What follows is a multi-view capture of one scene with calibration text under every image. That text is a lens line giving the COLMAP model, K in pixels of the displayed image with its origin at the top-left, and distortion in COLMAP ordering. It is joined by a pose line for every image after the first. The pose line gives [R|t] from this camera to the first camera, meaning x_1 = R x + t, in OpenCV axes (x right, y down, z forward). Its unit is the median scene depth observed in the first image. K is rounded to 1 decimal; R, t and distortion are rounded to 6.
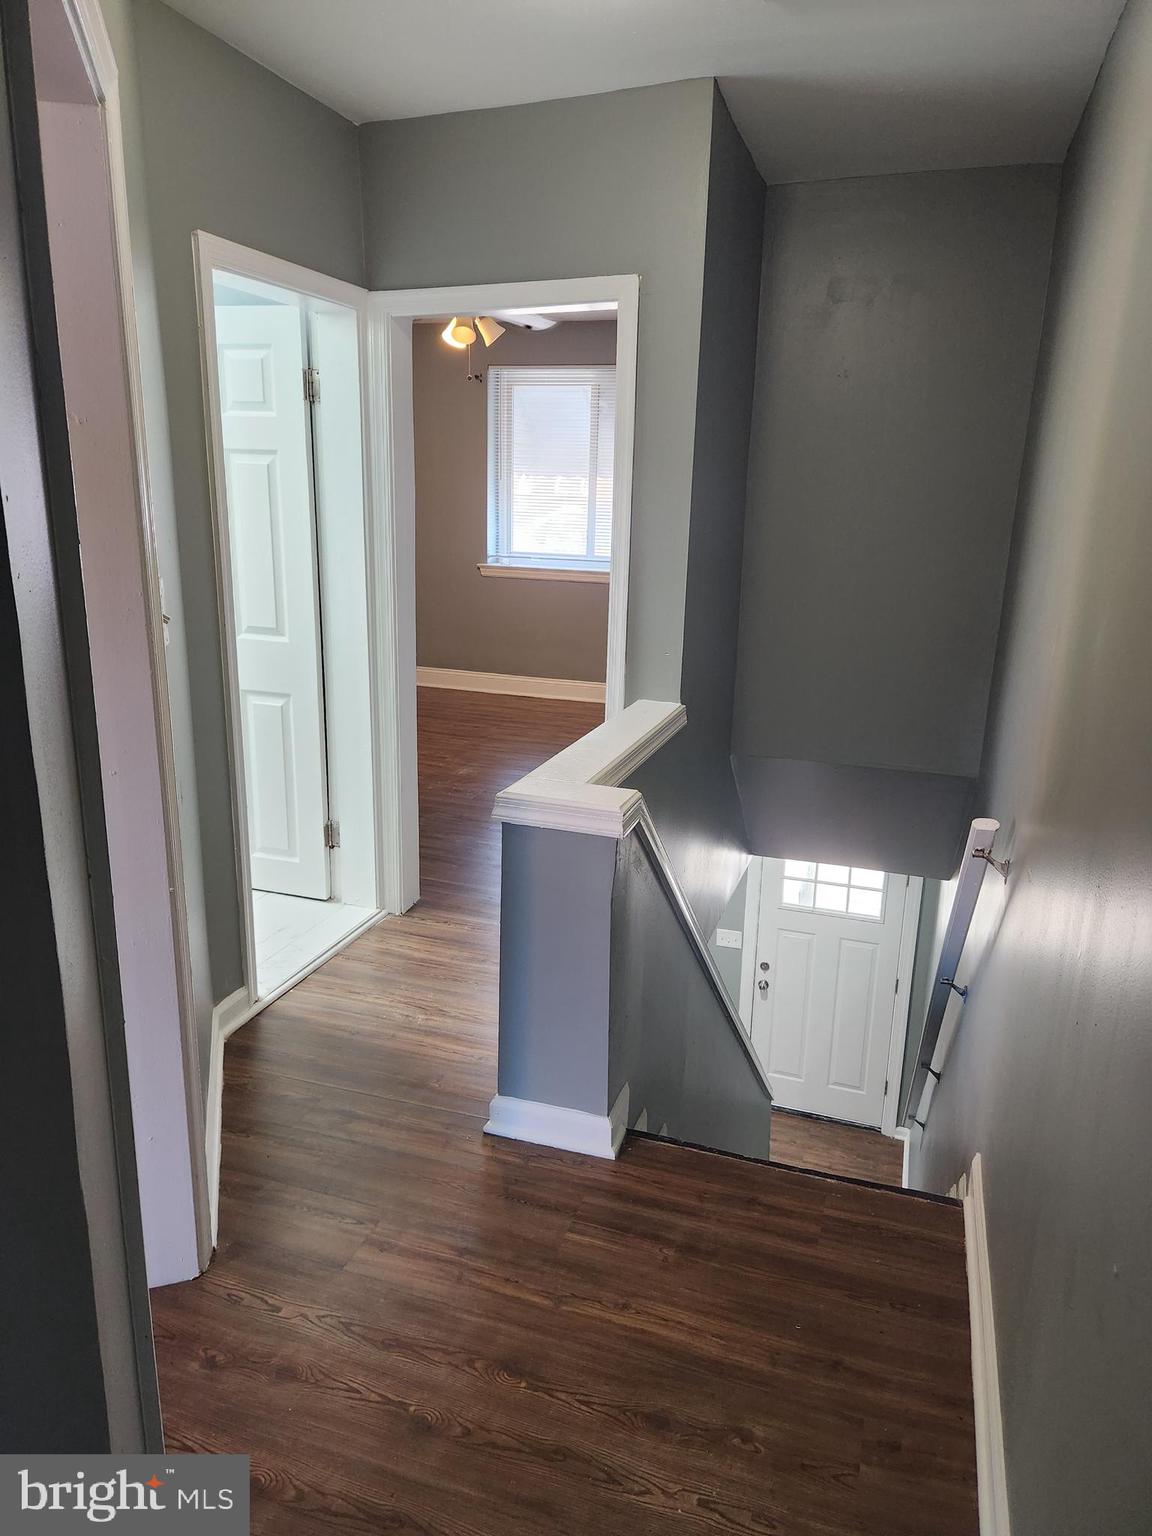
lens RADIAL K [[1045.6, 0, 576.0], [0, 1045.6, 768.0], [0, 0, 1]] dist [0.084637, -0.077588]
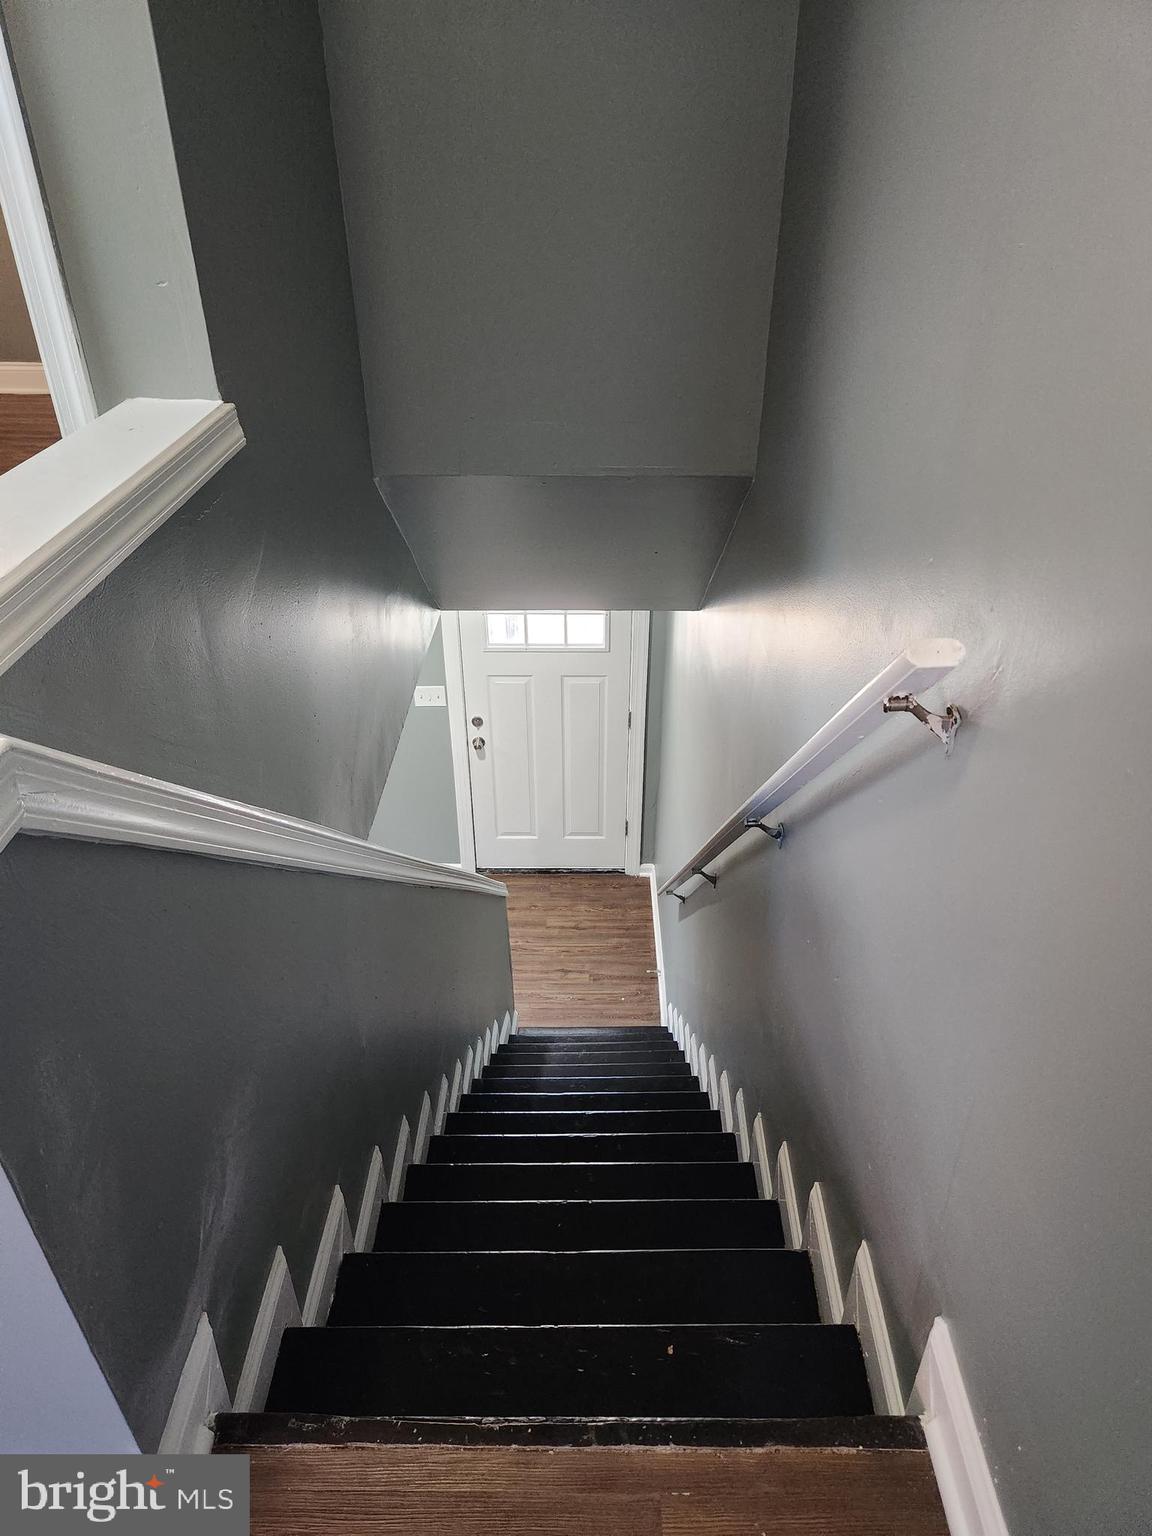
lens RADIAL K [[1045.6, 0, 576.0], [0, 1045.6, 768.0], [0, 0, 1]] dist [0.084637, -0.077588]
pose [[0.954022, -0.179441, 0.240091, 0.050255], [0.103020, 0.948504, 0.299544, -0.013922], [-0.281478, -0.261037, 0.923380, 0.214048]]
